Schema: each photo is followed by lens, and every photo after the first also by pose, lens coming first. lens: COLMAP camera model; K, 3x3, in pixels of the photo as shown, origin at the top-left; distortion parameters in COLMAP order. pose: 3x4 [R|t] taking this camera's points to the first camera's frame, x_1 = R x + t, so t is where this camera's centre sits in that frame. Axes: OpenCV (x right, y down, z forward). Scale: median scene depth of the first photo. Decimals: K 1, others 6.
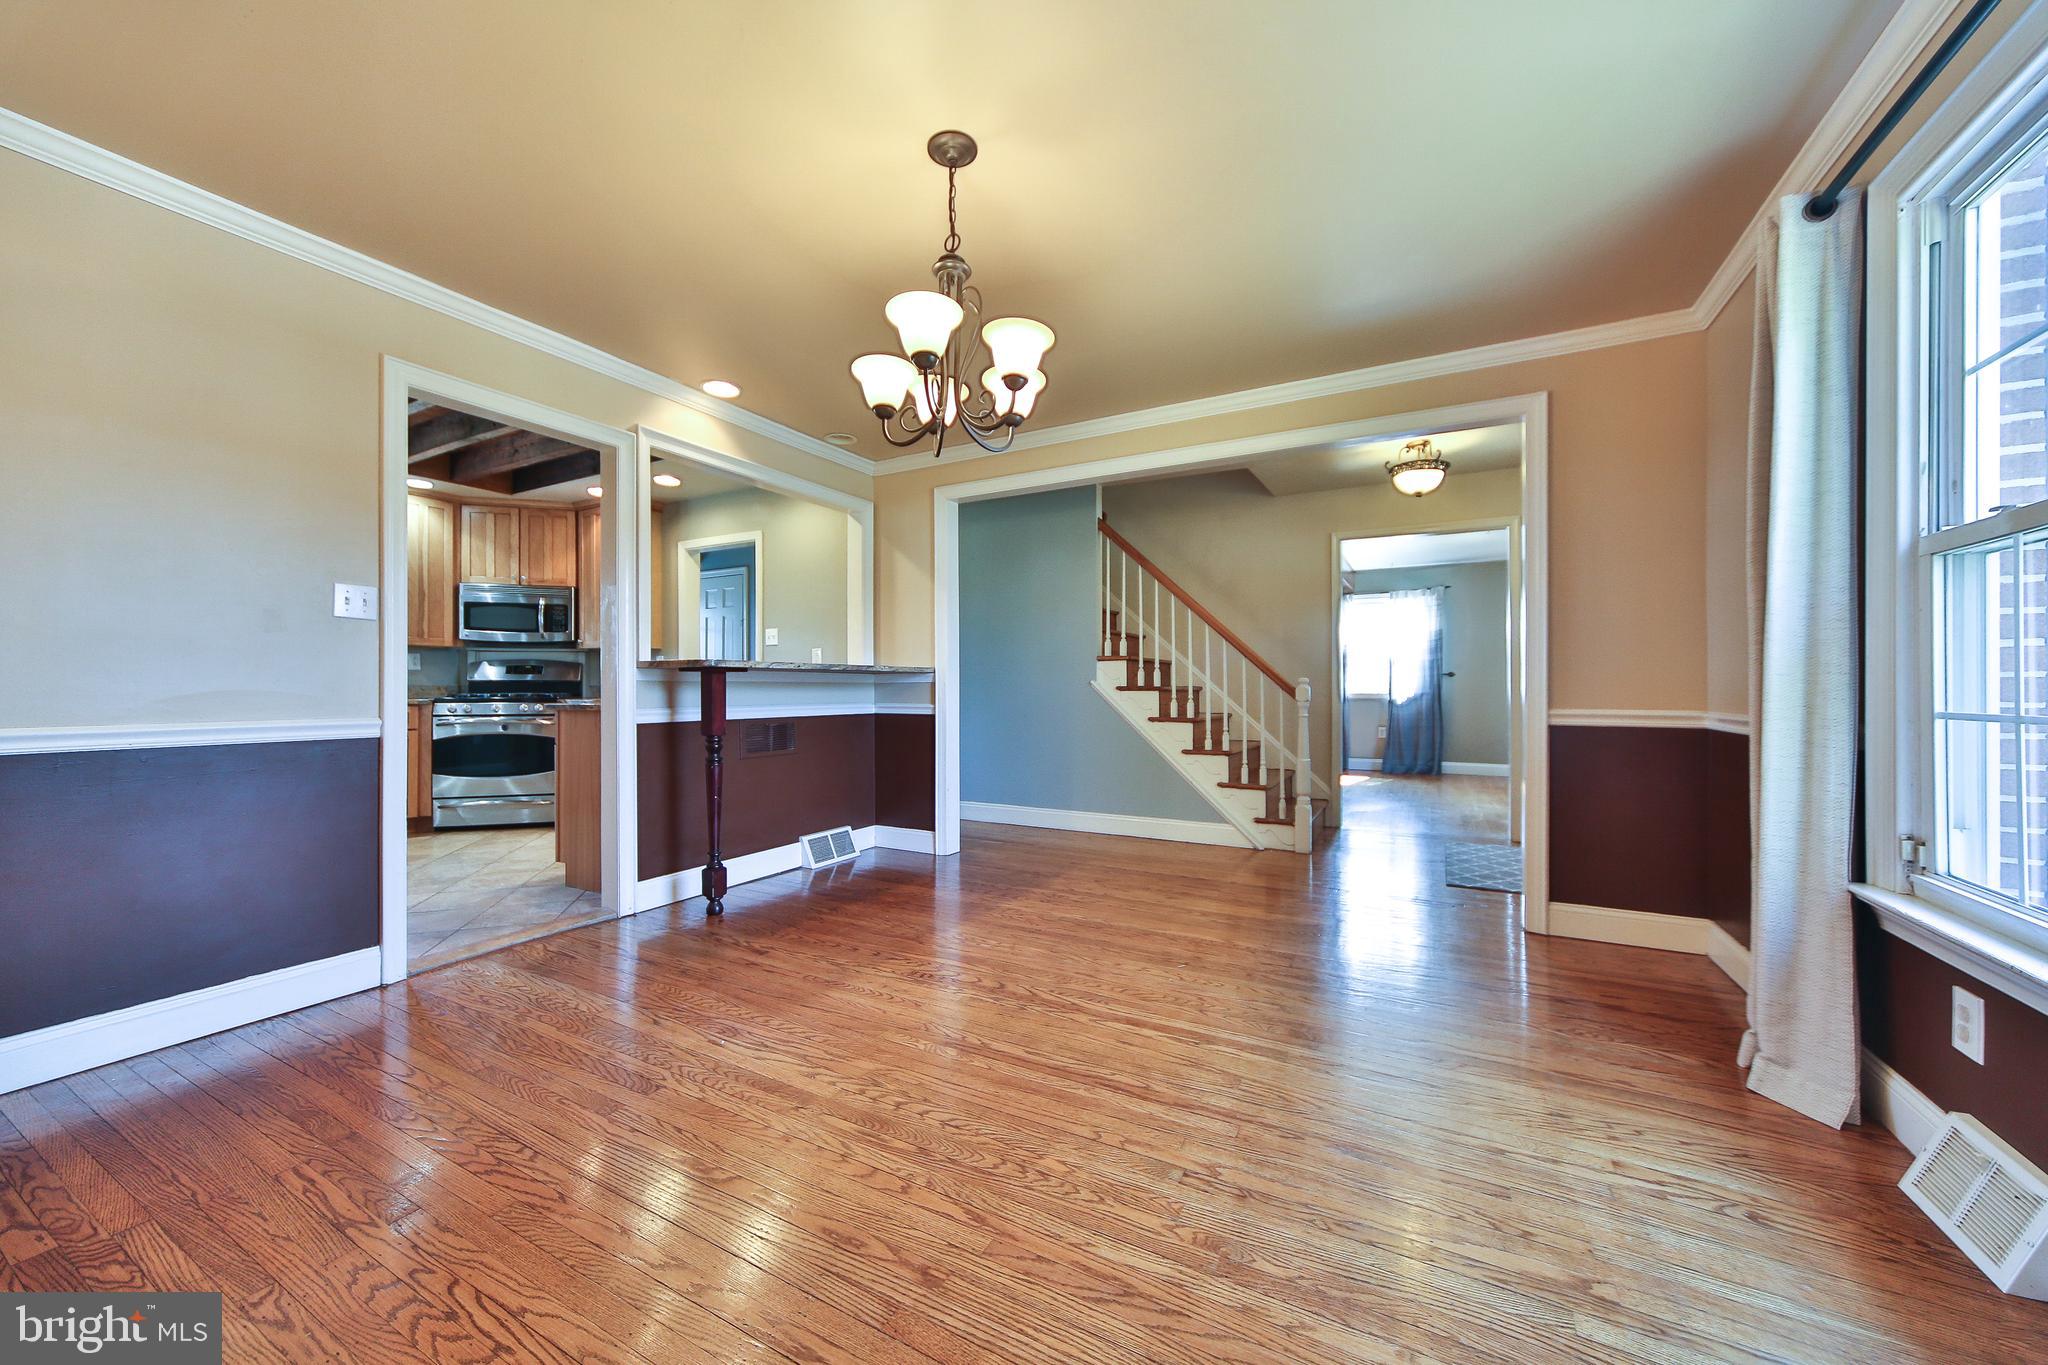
lens RADIAL K [[742.5, 0, 1024.0], [0, 742.5, 682.5], [0, 0, 1]] dist [-0.000251, 0.000103]
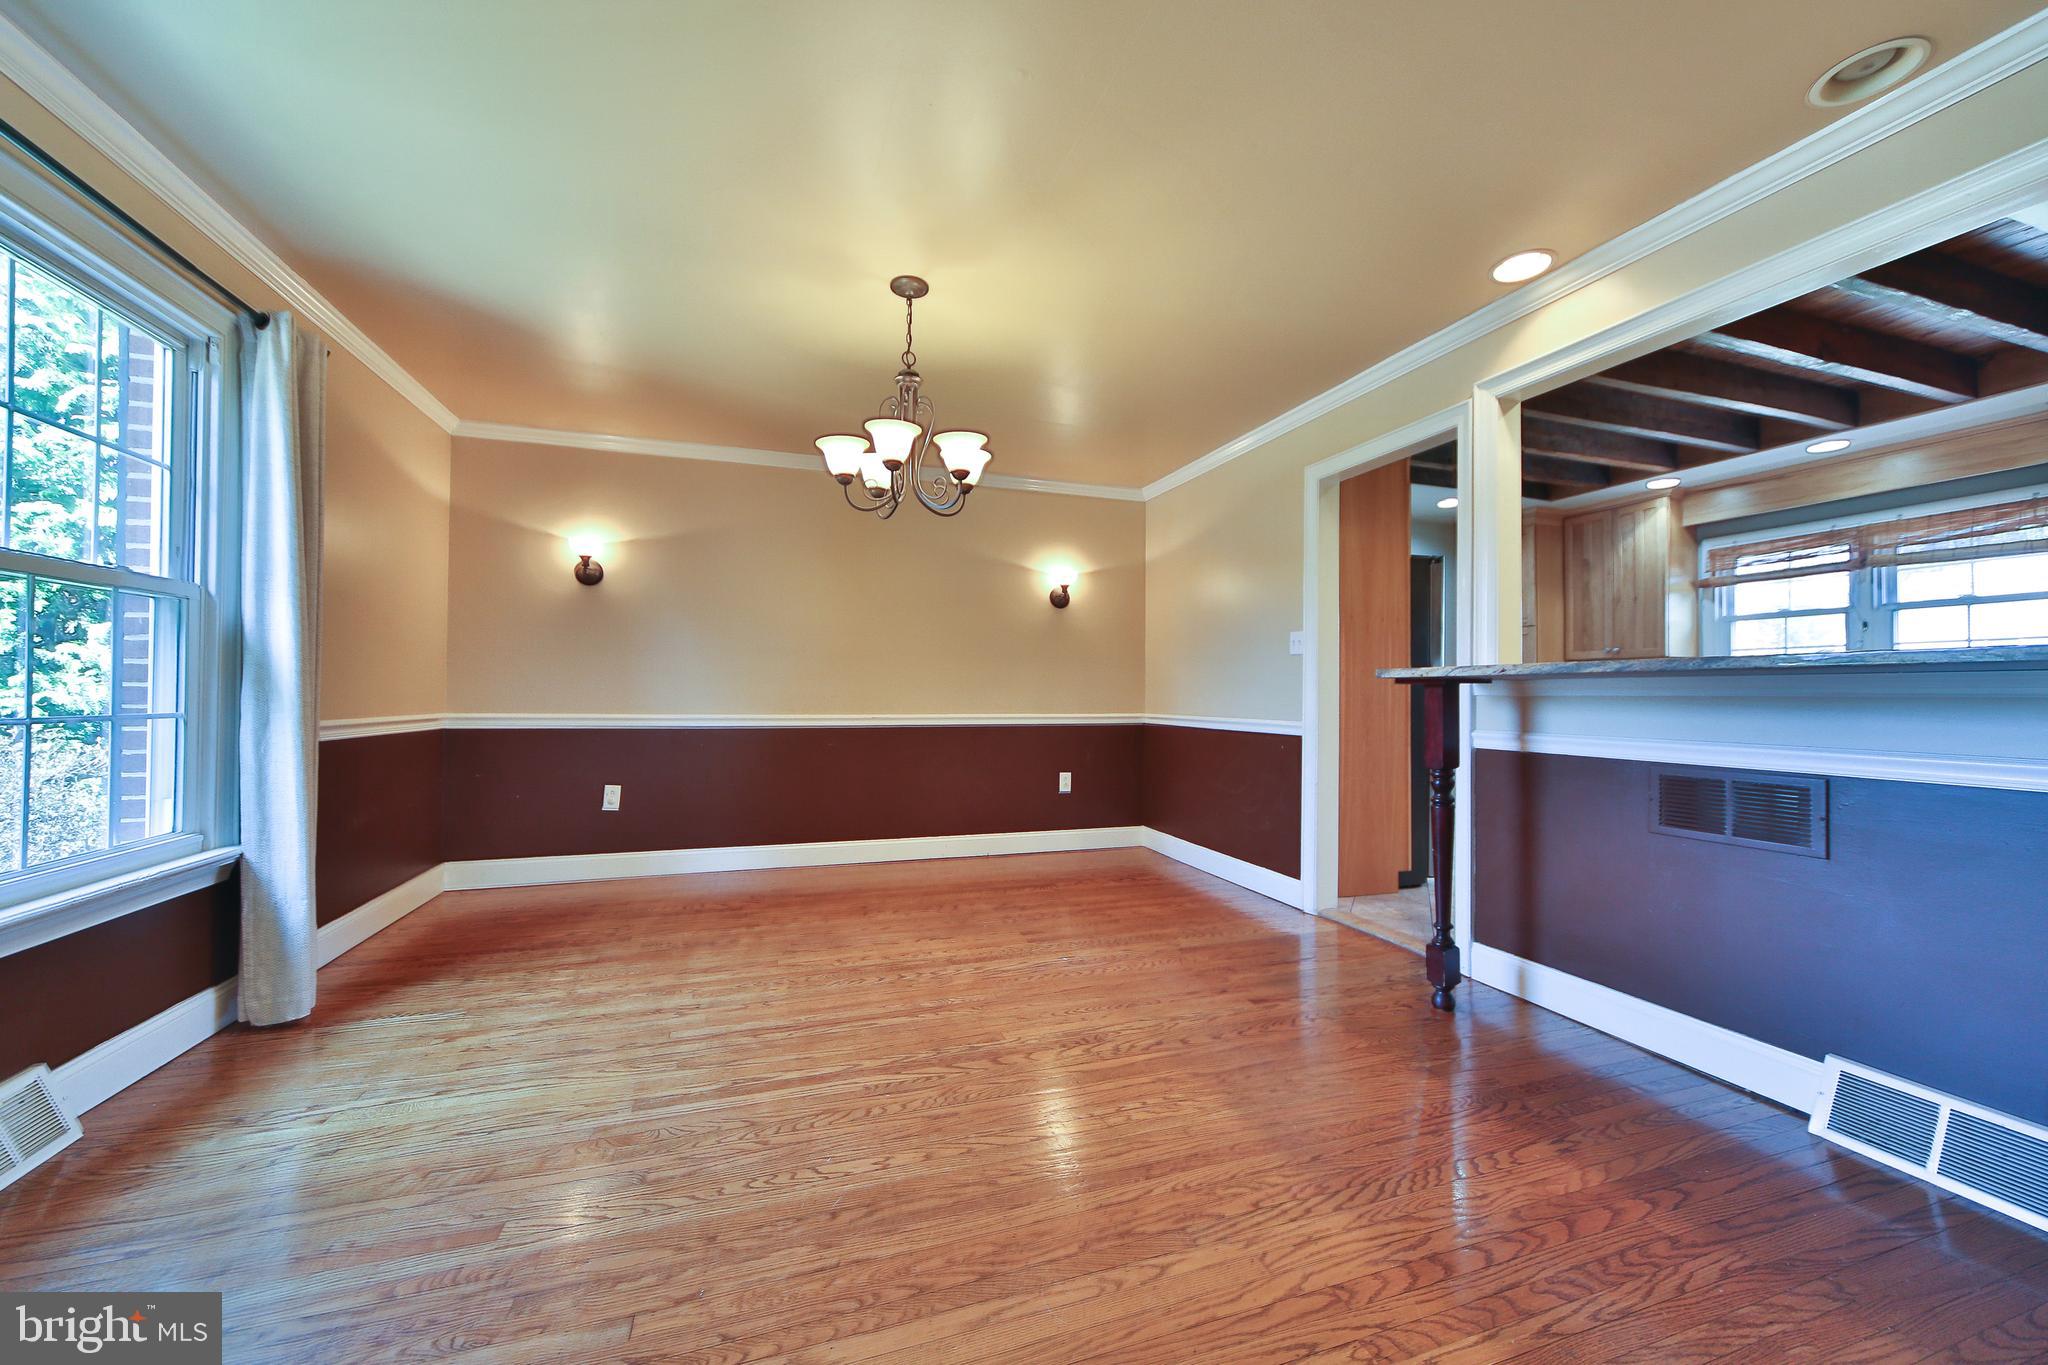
lens RADIAL K [[768.6, 0, 1006.4], [0, 768.6, 688.4], [0, 0, 1]] dist [0.000994, 0.000299]
pose [[-0.690207, -0.011072, -0.723528, 0.739815], [-0.002572, 0.999914, -0.012847, 0.006710], [0.723608, -0.007007, -0.690176, 2.024027]]
